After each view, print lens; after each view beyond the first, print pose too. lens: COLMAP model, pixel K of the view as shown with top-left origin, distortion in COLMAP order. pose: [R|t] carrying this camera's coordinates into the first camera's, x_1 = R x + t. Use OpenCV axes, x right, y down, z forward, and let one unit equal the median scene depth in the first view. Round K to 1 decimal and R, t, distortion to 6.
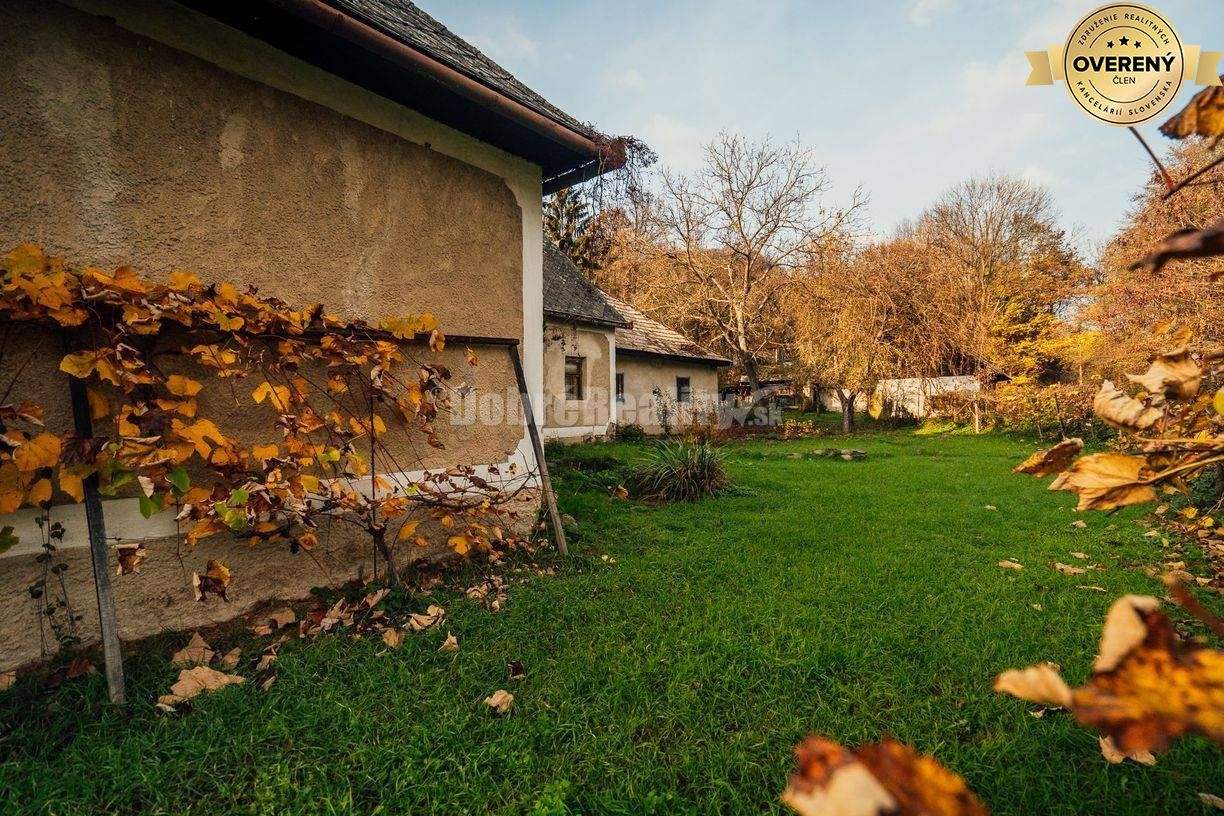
lens RADIAL K [[572.1, 0, 613.1], [0, 572.1, 408.1], [0, 0, 1]] dist [-0.001781, -0.000015]
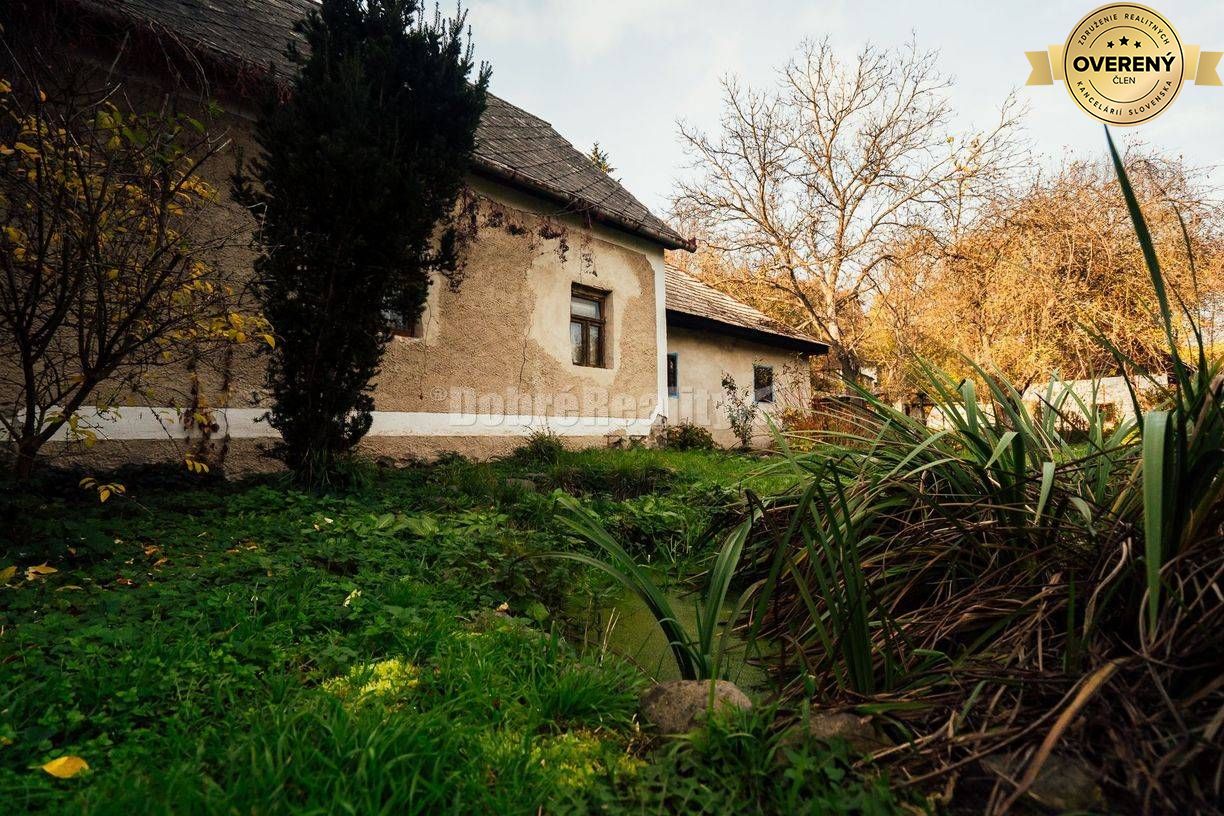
lens RADIAL K [[572.1, 0, 612.6], [0, 572.1, 407.7], [0, 0, 1]] dist [-0.001781, -0.000015]
pose [[0.996666, -0.012578, -0.080613, -0.003065], [0.007548, 0.998022, -0.062405, 0.041334], [0.081238, 0.061589, 0.994790, 0.346461]]
